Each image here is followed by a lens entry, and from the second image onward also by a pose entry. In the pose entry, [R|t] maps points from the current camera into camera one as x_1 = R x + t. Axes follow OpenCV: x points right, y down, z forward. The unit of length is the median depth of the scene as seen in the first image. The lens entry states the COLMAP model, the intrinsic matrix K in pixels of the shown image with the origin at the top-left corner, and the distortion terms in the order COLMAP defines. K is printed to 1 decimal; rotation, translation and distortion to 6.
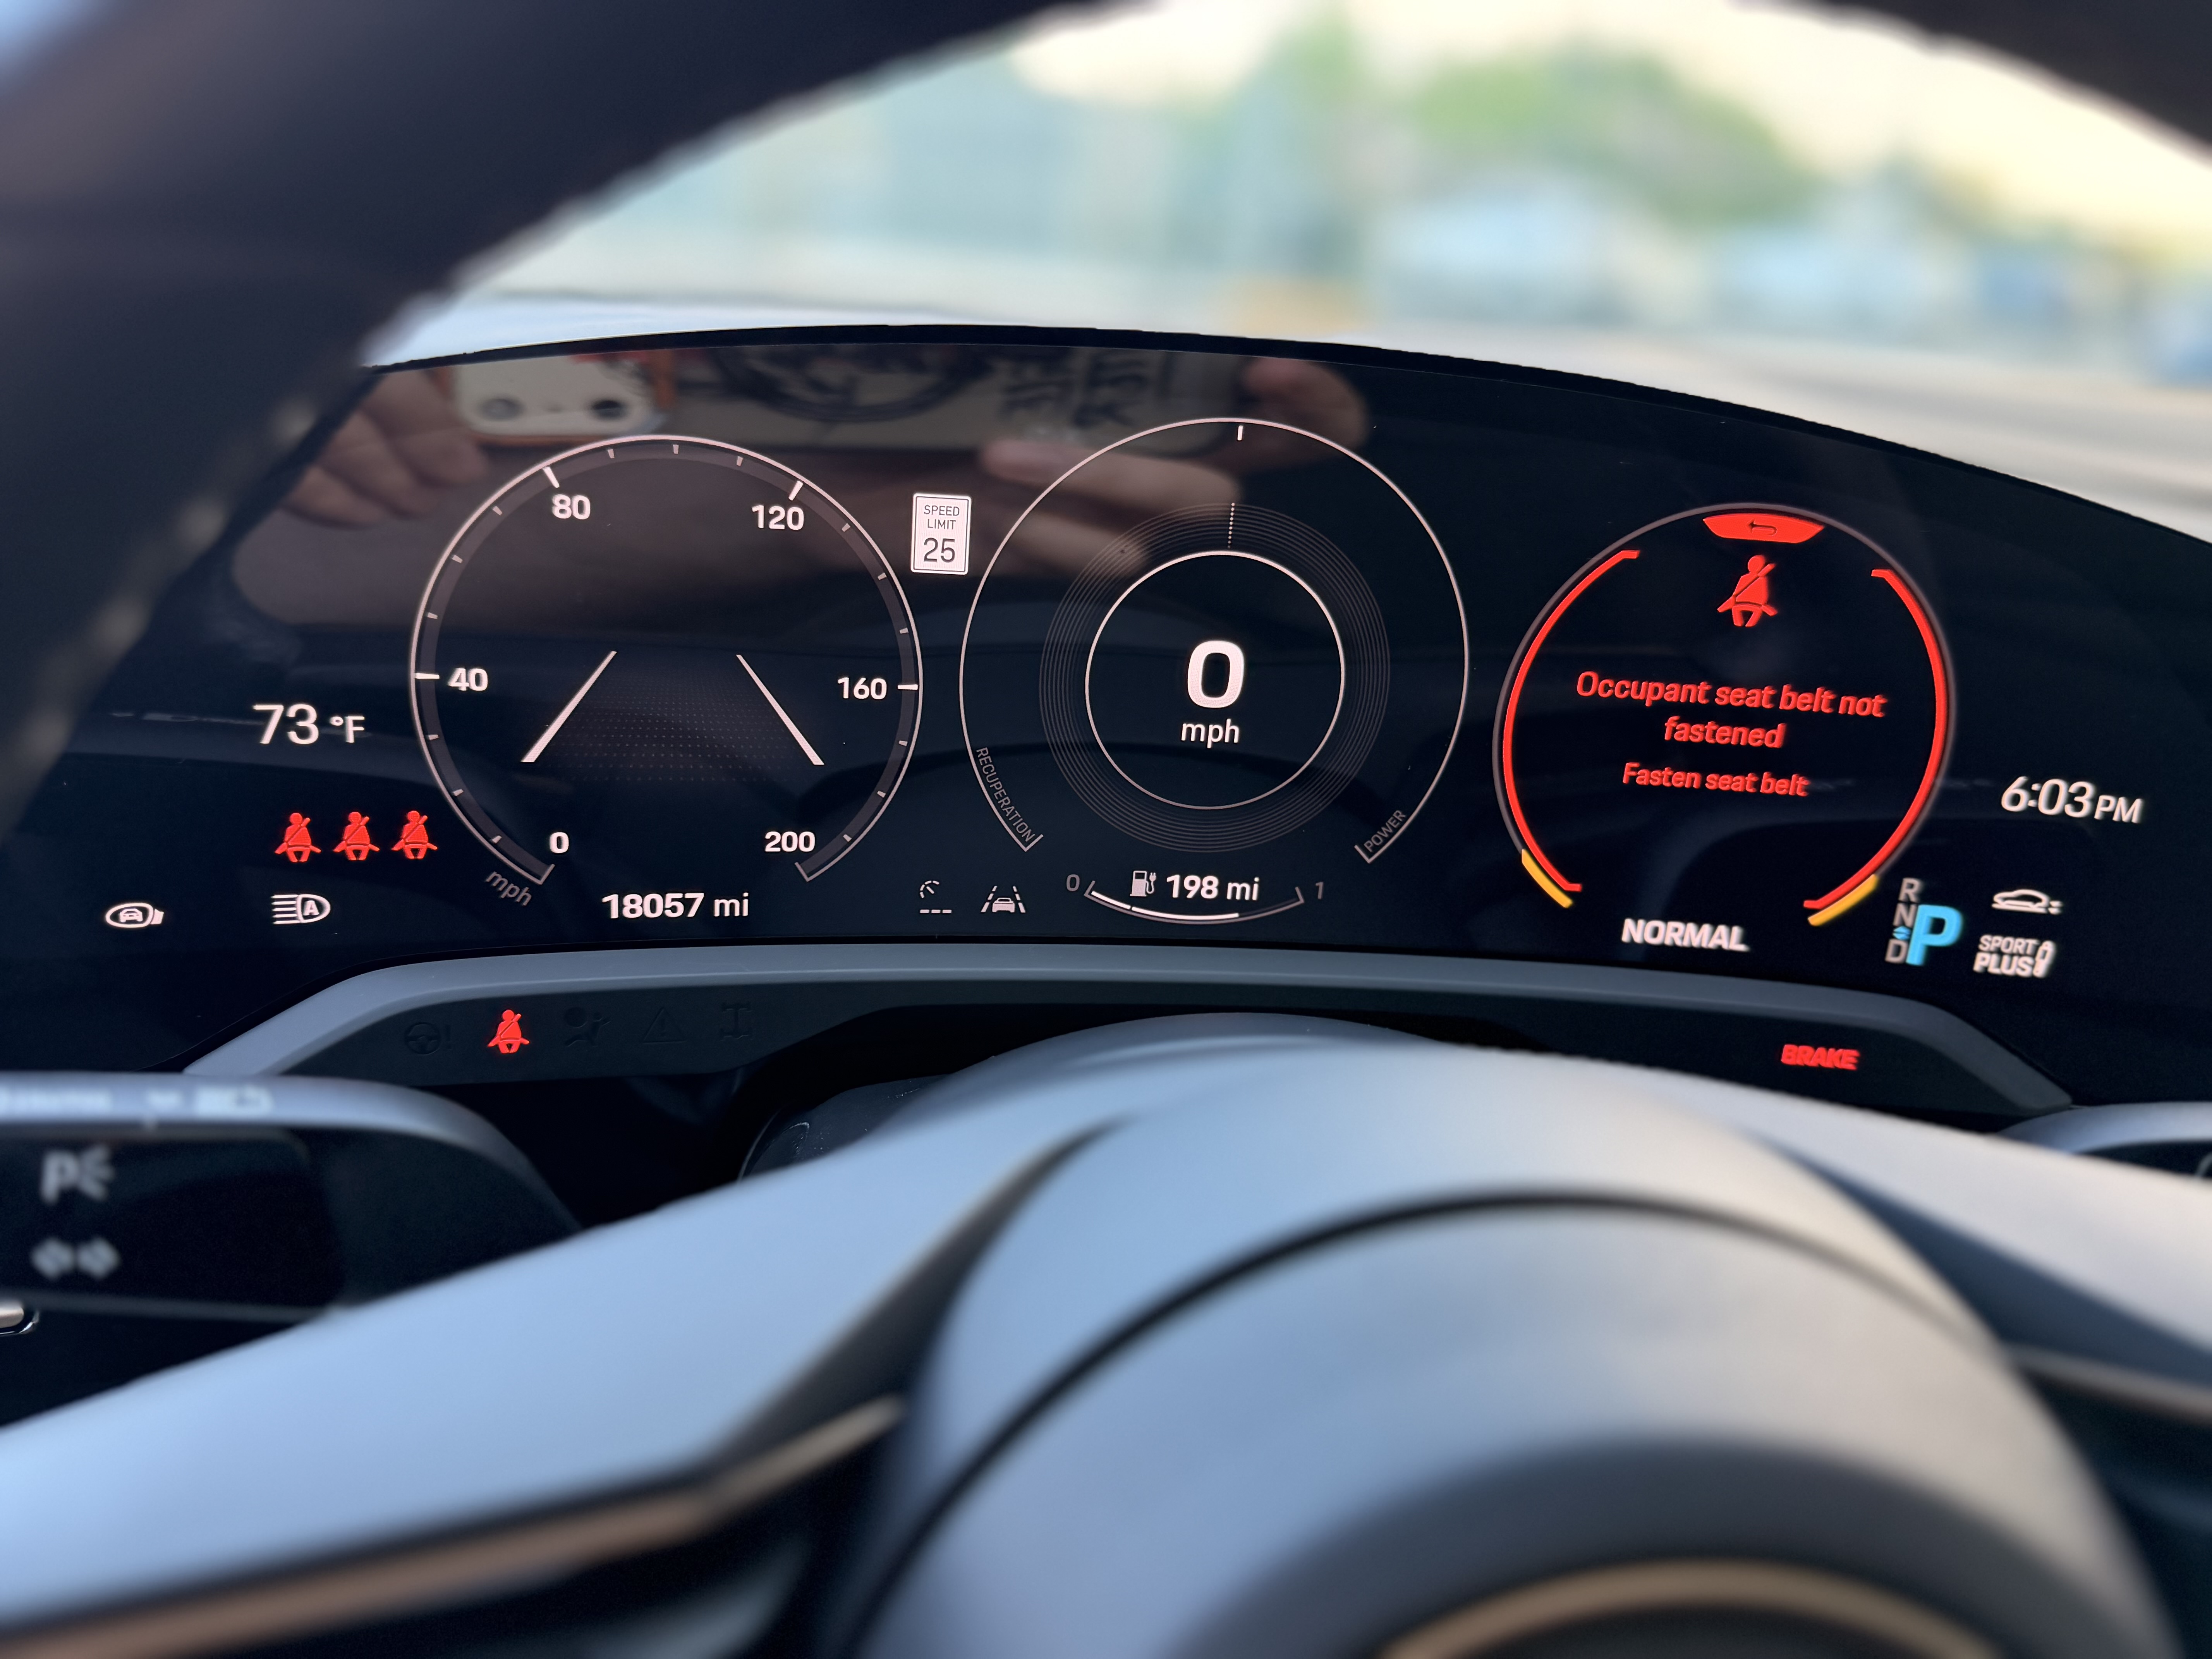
lens RADIAL K [[1798.5, 0, 1097.6], [0, 1798.5, 840.6], [0, 0, 1]] dist [0.108410, -0.191905]
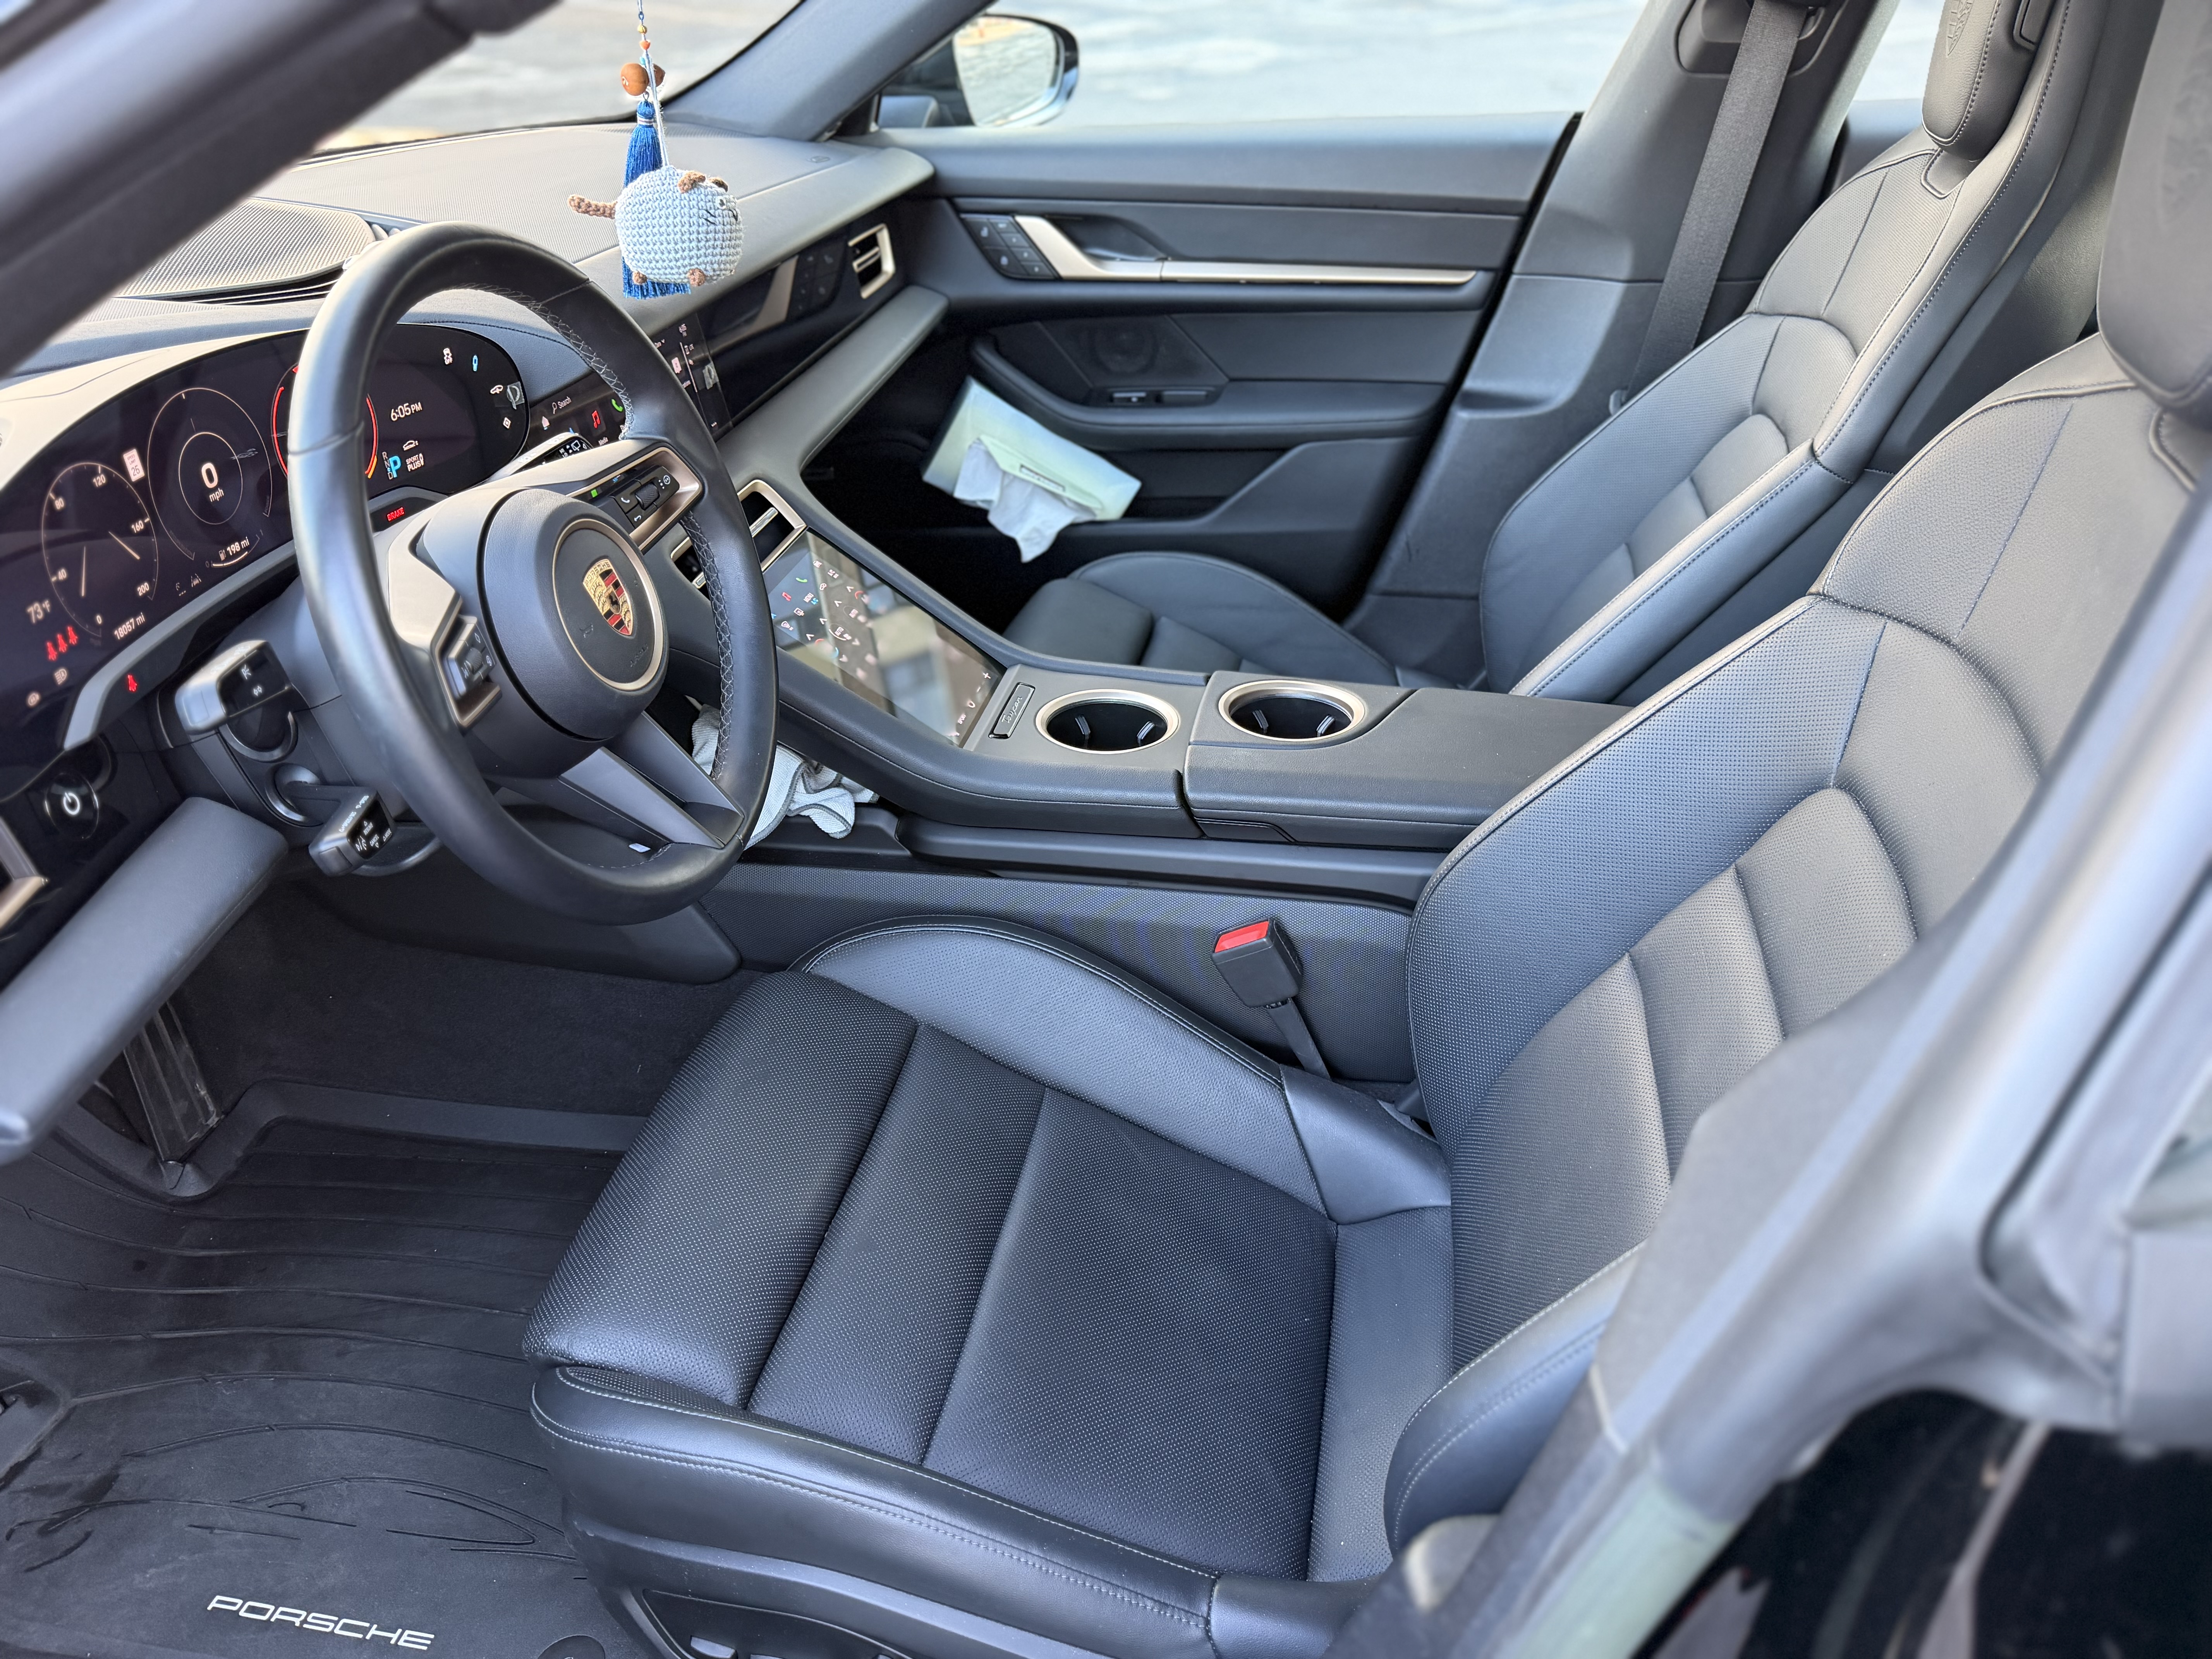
lens RADIAL K [[1709.6, 0, 1114.5], [0, 1709.6, 824.9], [0, 0, 1]] dist [-0.003927, -0.005824]
pose [[0.305956, -0.554708, 0.773750, -1.955244], [0.363792, 0.819168, 0.443418, -0.324014], [-0.879799, 0.145818, 0.452428, -1.468727]]
